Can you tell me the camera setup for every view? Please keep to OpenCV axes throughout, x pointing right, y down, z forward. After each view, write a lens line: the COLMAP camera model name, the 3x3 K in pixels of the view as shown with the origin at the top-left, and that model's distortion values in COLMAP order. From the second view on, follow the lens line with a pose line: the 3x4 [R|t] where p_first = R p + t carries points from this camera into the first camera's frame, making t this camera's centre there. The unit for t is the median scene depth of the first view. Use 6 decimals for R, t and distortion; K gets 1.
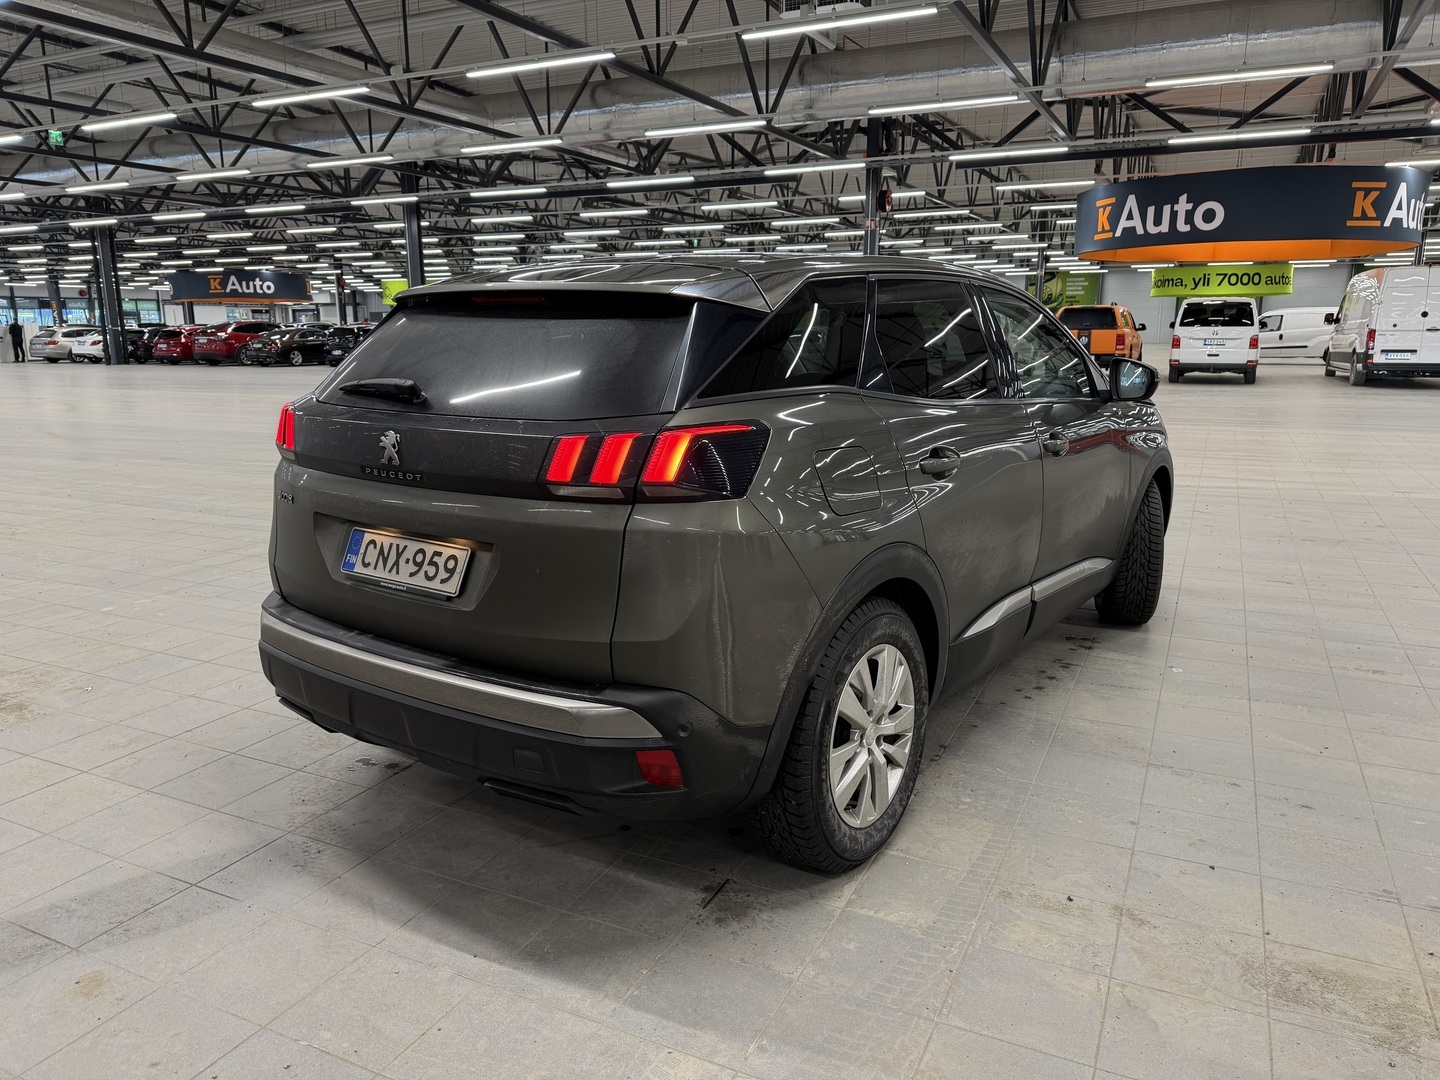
lens RADIAL K [[1021.9, 0, 720.0], [0, 1021.9, 540.0], [0, 0, 1]] dist [0.046661, -0.050404]
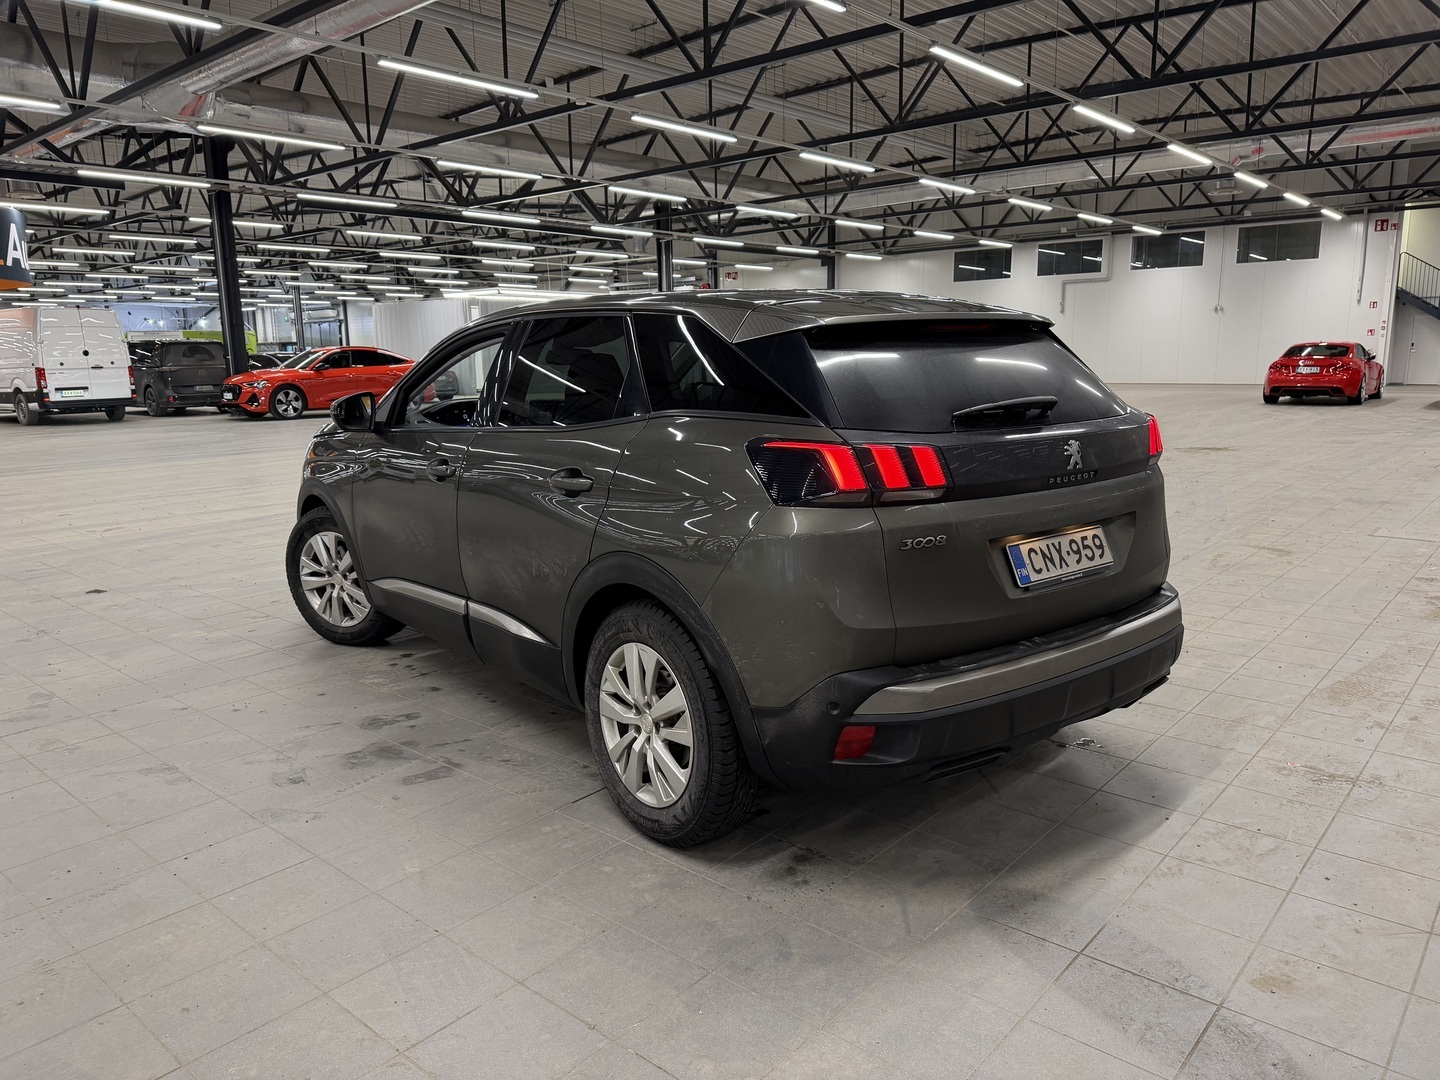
lens RADIAL K [[1021.9, 0, 720.0], [0, 1021.9, 540.0], [0, 0, 1]] dist [0.046661, -0.050404]
pose [[0.263059, -0.175228, 0.948733, -1.358517], [0.211351, 0.969948, 0.120544, -0.194826], [-0.941345, 0.168806, 0.292188, 0.937402]]
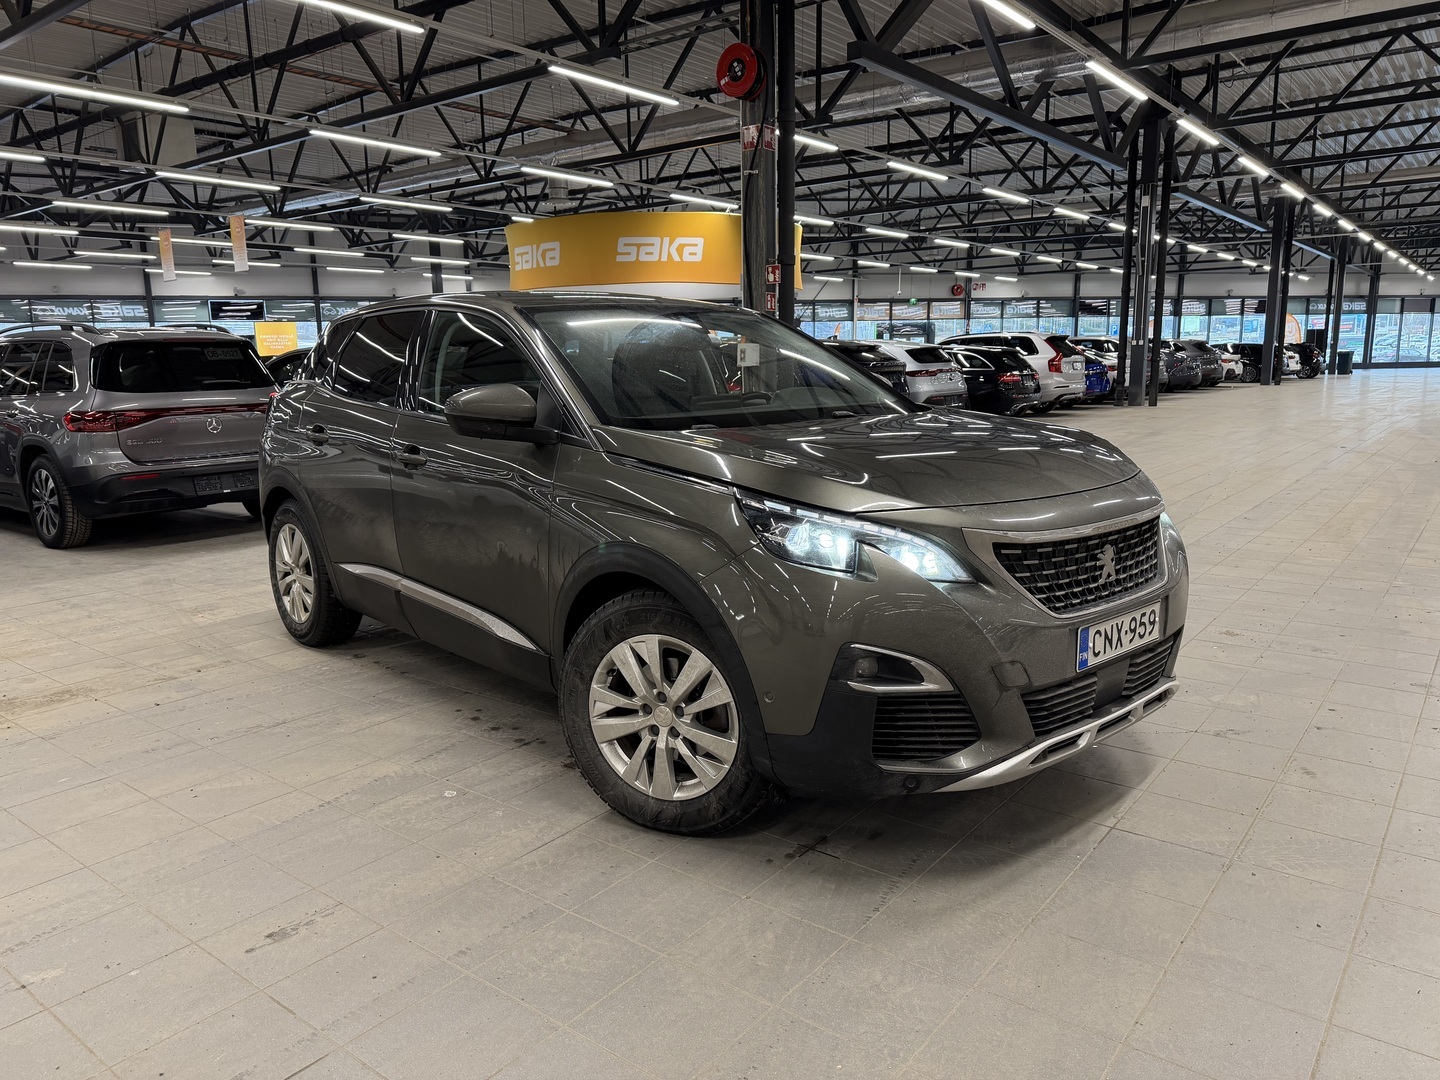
lens RADIAL K [[1015.0, 0, 720.0], [0, 1015.0, 540.0], [0, 0, 1]] dist [0.047170, -0.052565]
pose [[-0.218170, 0.172082, -0.960619, 1.707694], [-0.177390, 0.960941, 0.212427, -0.386203], [0.959653, 0.216750, -0.179123, 2.014433]]
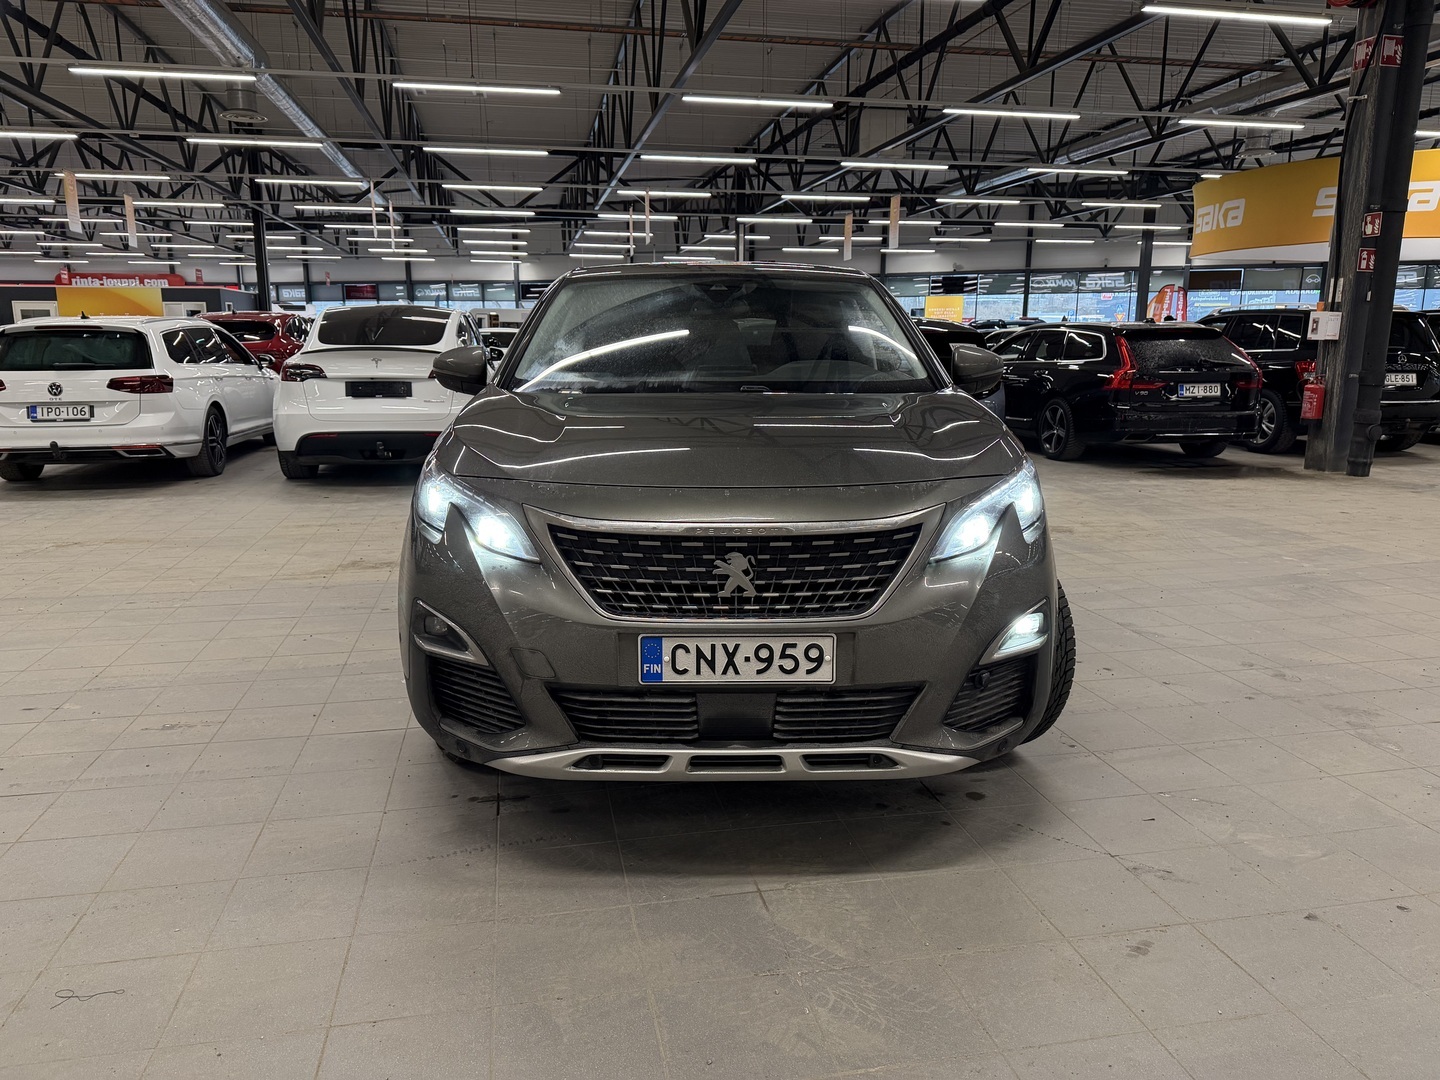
lens RADIAL K [[1021.9, 0, 720.0], [0, 1021.9, 540.0], [0, 0, 1]] dist [0.046661, -0.050404]
pose [[-0.798491, 0.113026, -0.591301, 1.179100], [-0.122375, 0.931235, 0.343258, -0.534381], [0.589438, 0.346449, -0.729751, 2.802972]]
